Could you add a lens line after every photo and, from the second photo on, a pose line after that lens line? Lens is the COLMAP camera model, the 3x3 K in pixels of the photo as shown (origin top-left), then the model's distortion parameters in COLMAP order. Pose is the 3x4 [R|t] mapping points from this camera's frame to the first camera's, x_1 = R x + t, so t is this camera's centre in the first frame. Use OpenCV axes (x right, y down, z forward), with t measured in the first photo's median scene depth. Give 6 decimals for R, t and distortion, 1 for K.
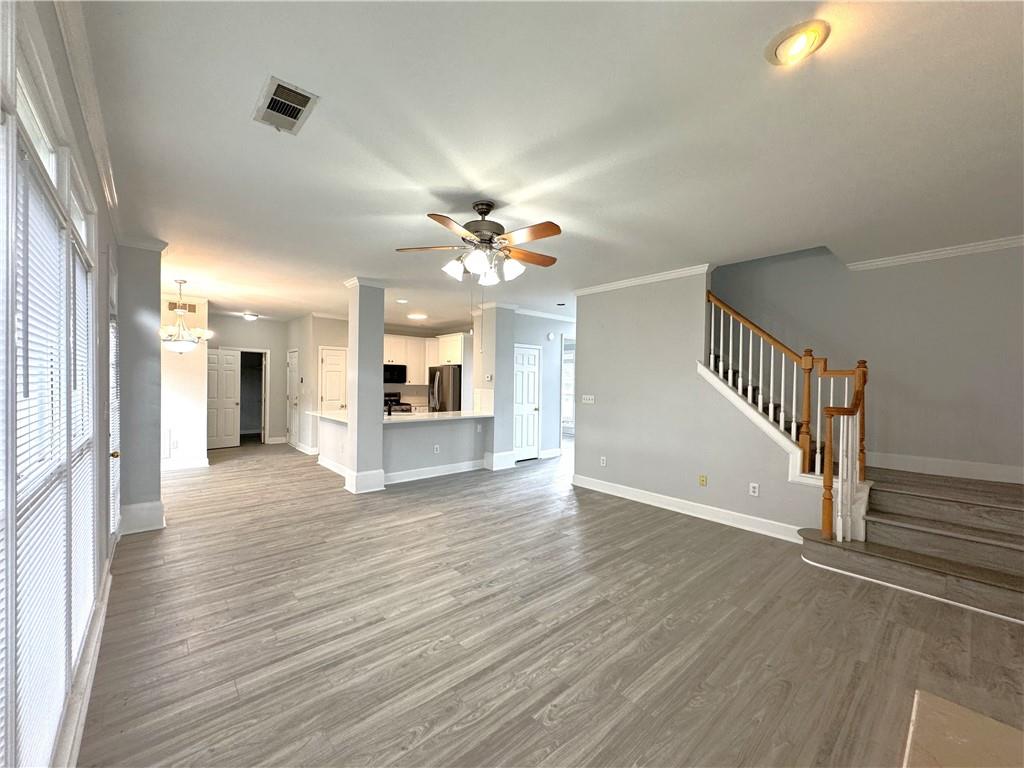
lens RADIAL K [[415.5, 0, 519.6], [0, 415.5, 385.7], [0, 0, 1]] dist [-0.004565, 0.002211]
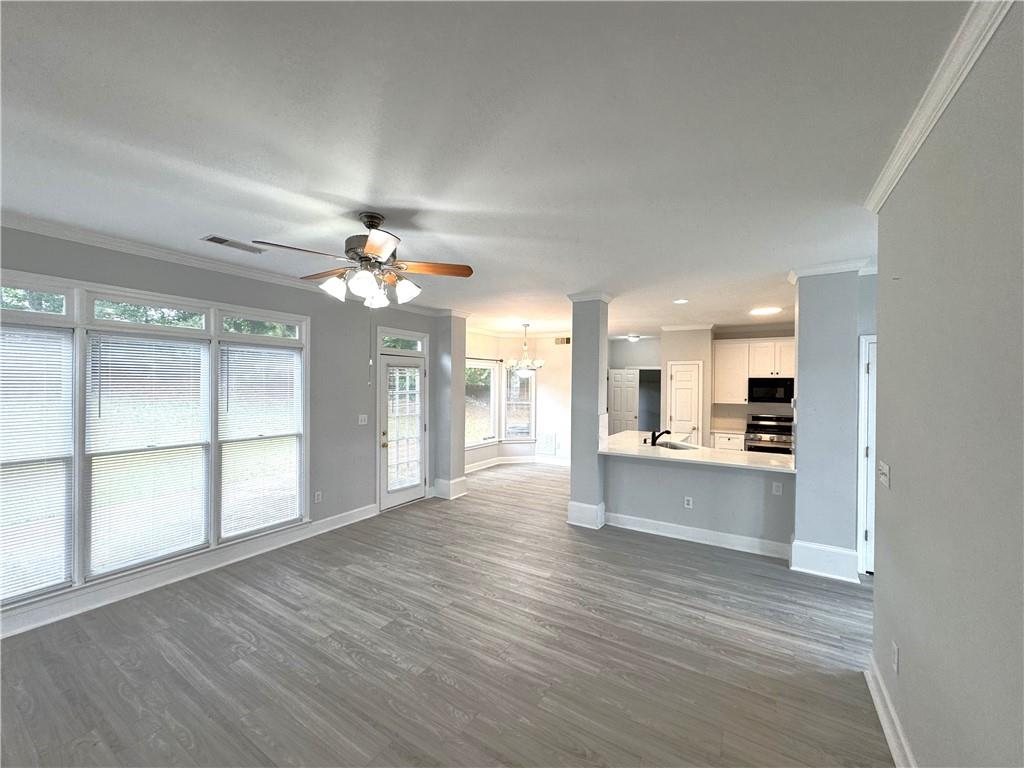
lens RADIAL K [[415.5, 0, 511.8], [0, 415.5, 386.2], [0, 0, 1]] dist [-0.004565, 0.002211]
pose [[0.254625, -0.003927, -0.967032, 0.465782], [-0.012111, 0.999900, -0.007250, -0.040921], [0.966964, 0.013557, 0.254552, 0.598343]]
